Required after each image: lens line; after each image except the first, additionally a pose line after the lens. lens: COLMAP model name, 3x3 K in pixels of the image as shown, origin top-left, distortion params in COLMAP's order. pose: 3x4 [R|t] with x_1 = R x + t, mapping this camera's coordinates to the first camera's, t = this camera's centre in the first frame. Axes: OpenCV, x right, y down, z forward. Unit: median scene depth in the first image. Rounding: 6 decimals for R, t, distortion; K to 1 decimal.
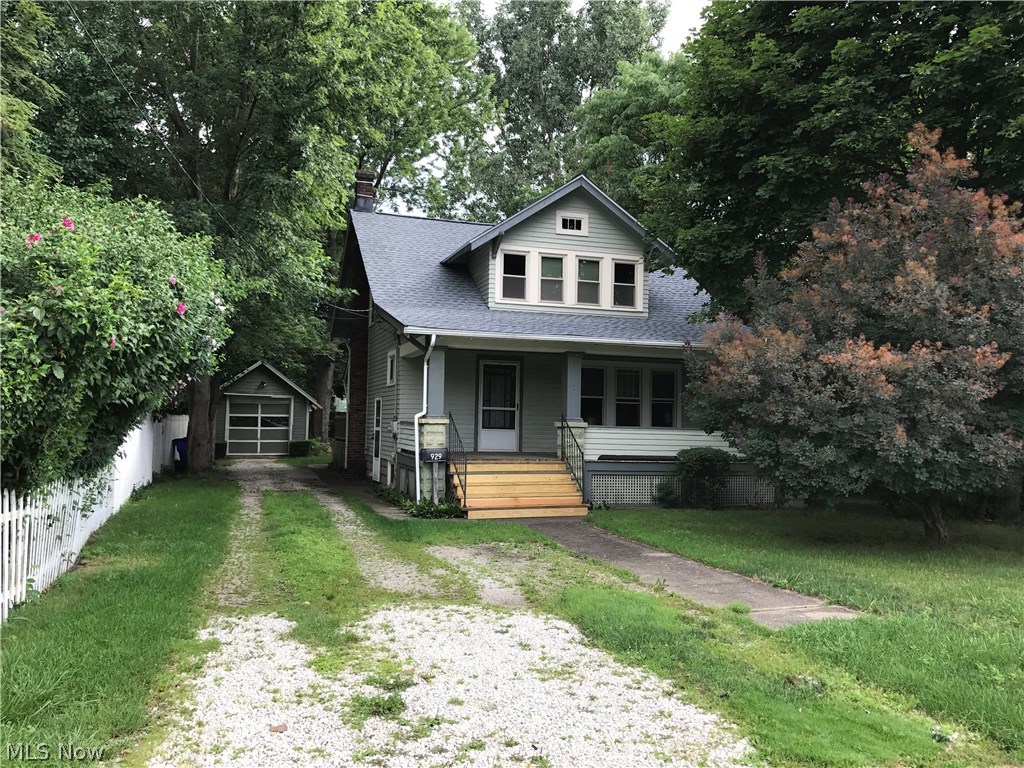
lens RADIAL K [[842.8, 0, 514.1], [0, 842.8, 385.0], [0, 0, 1]] dist [0.003042, 0.019536]
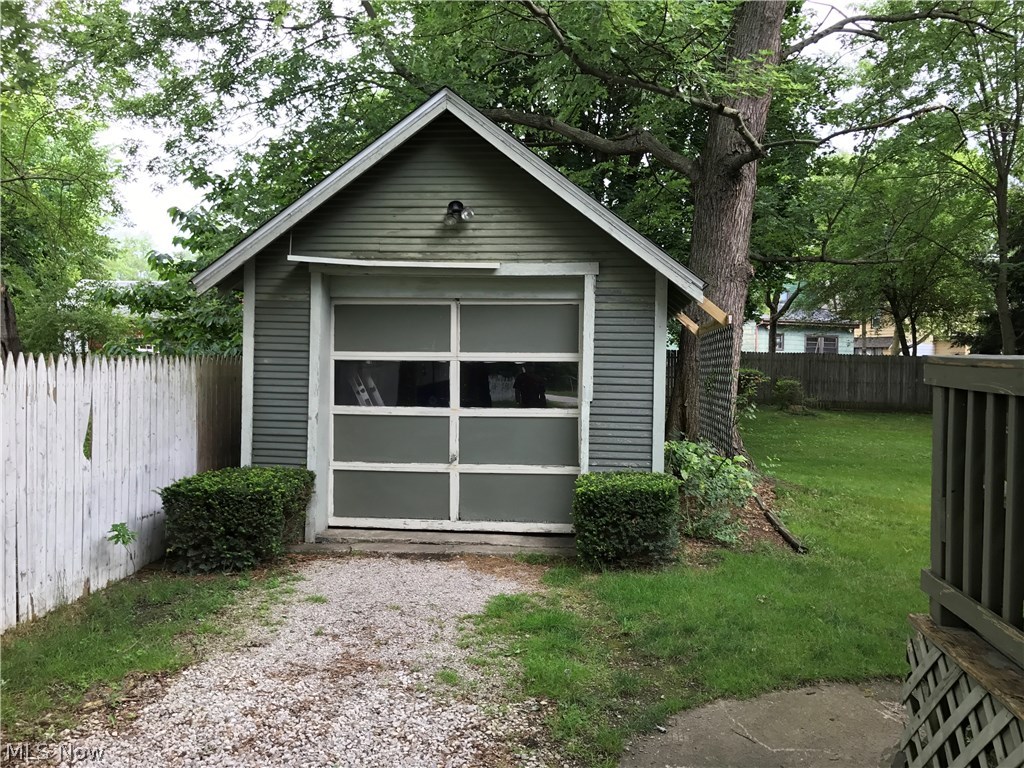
lens RADIAL K [[842.8, 0, 516.5], [0, 842.8, 382.8], [0, 0, 1]] dist [0.003042, 0.019536]
pose [[0.911748, -0.001476, -0.410746, -0.192259], [0.023911, 0.998488, 0.049489, 0.032303], [0.410053, -0.054943, 0.910406, 0.796968]]
